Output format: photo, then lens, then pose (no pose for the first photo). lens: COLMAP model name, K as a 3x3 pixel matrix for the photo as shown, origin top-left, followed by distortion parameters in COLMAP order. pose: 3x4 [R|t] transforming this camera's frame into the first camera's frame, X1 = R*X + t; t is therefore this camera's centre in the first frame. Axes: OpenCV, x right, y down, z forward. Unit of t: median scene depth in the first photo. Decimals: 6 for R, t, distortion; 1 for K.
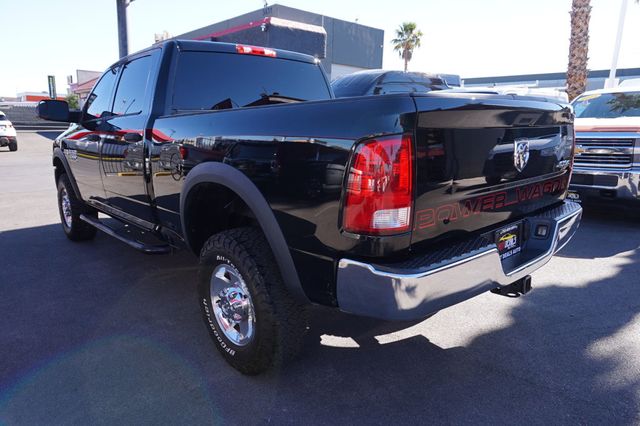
lens RADIAL K [[442.7, 0, 320.0], [0, 442.7, 213.0], [0, 0, 1]] dist [-0.008473, -0.002931]
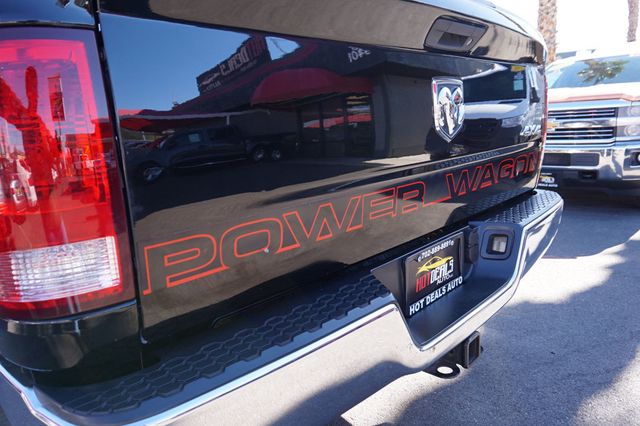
lens RADIAL K [[442.7, 0, 320.0], [0, 442.7, 213.0], [0, 0, 1]] dist [-0.008473, -0.002931]
pose [[0.997938, -0.046647, 0.044089, 0.129518], [0.045941, 0.998801, 0.016887, -0.011771], [-0.044823, -0.014826, 0.998885, 0.228026]]
